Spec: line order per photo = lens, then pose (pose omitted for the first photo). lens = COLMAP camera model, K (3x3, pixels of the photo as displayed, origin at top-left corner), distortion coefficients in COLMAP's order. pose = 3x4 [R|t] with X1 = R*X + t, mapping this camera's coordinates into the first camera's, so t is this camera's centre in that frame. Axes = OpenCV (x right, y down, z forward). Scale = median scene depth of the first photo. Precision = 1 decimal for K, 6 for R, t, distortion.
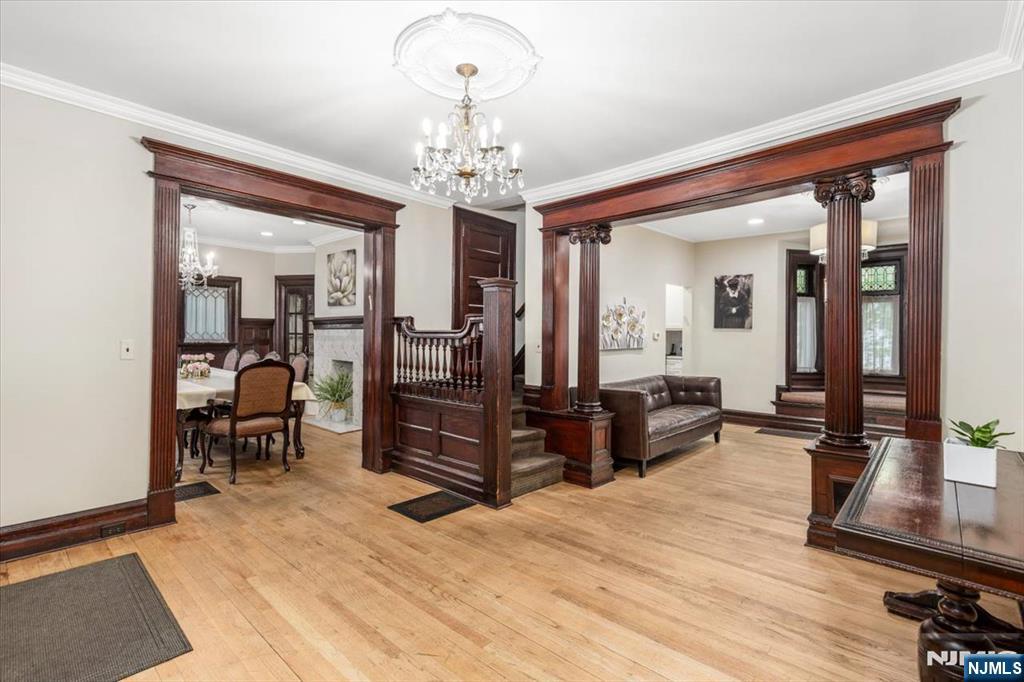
lens RADIAL K [[466.8, 0, 508.2], [0, 466.8, 334.9], [0, 0, 1]] dist [0.012943, 0.000334]
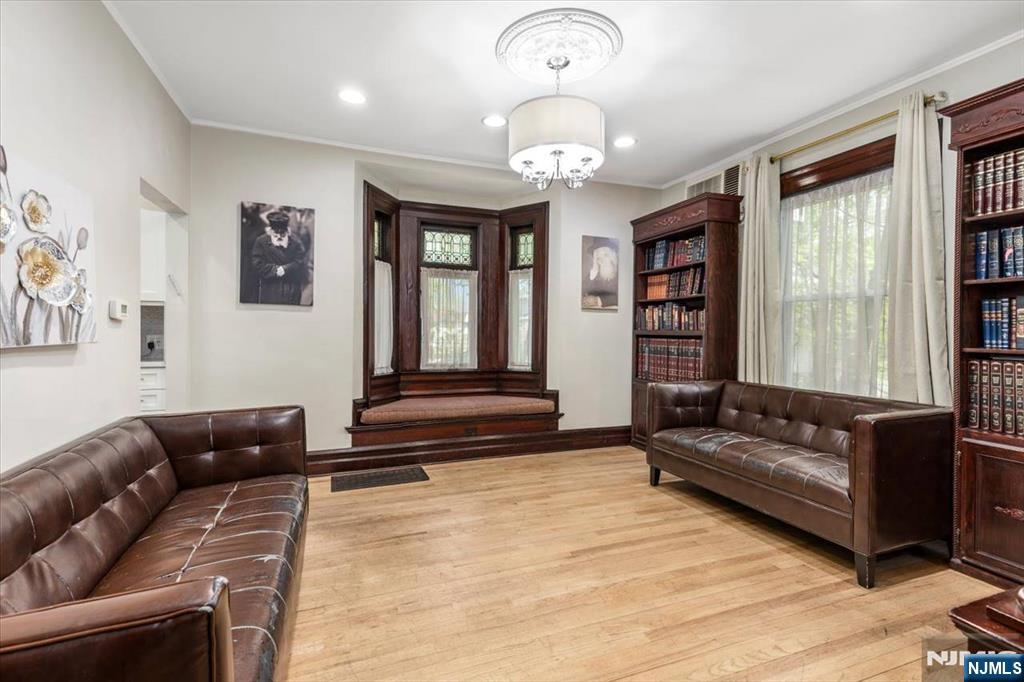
lens RADIAL K [[466.8, 0, 508.4], [0, 466.8, 334.4], [0, 0, 1]] dist [0.012943, 0.000334]
pose [[0.448235, -0.008419, 0.893876, 0.123675], [-0.000152, 0.999955, 0.009495, 0.017112], [-0.893916, -0.004392, 0.448213, 0.557473]]
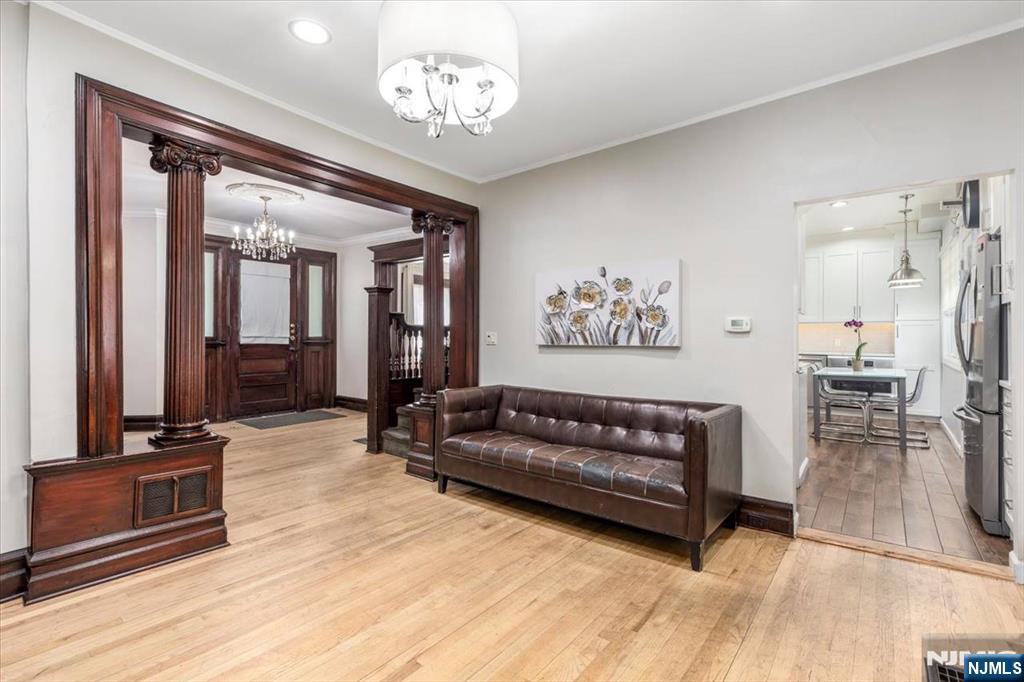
lens RADIAL K [[466.8, 0, 512.4], [0, 466.8, 336.6], [0, 0, 1]] dist [0.012943, 0.000334]
pose [[0.083028, -0.001621, -0.996546, 0.774451], [0.002875, 0.999995, -0.001387, 0.015279], [0.996543, -0.002750, 0.083032, 0.716924]]
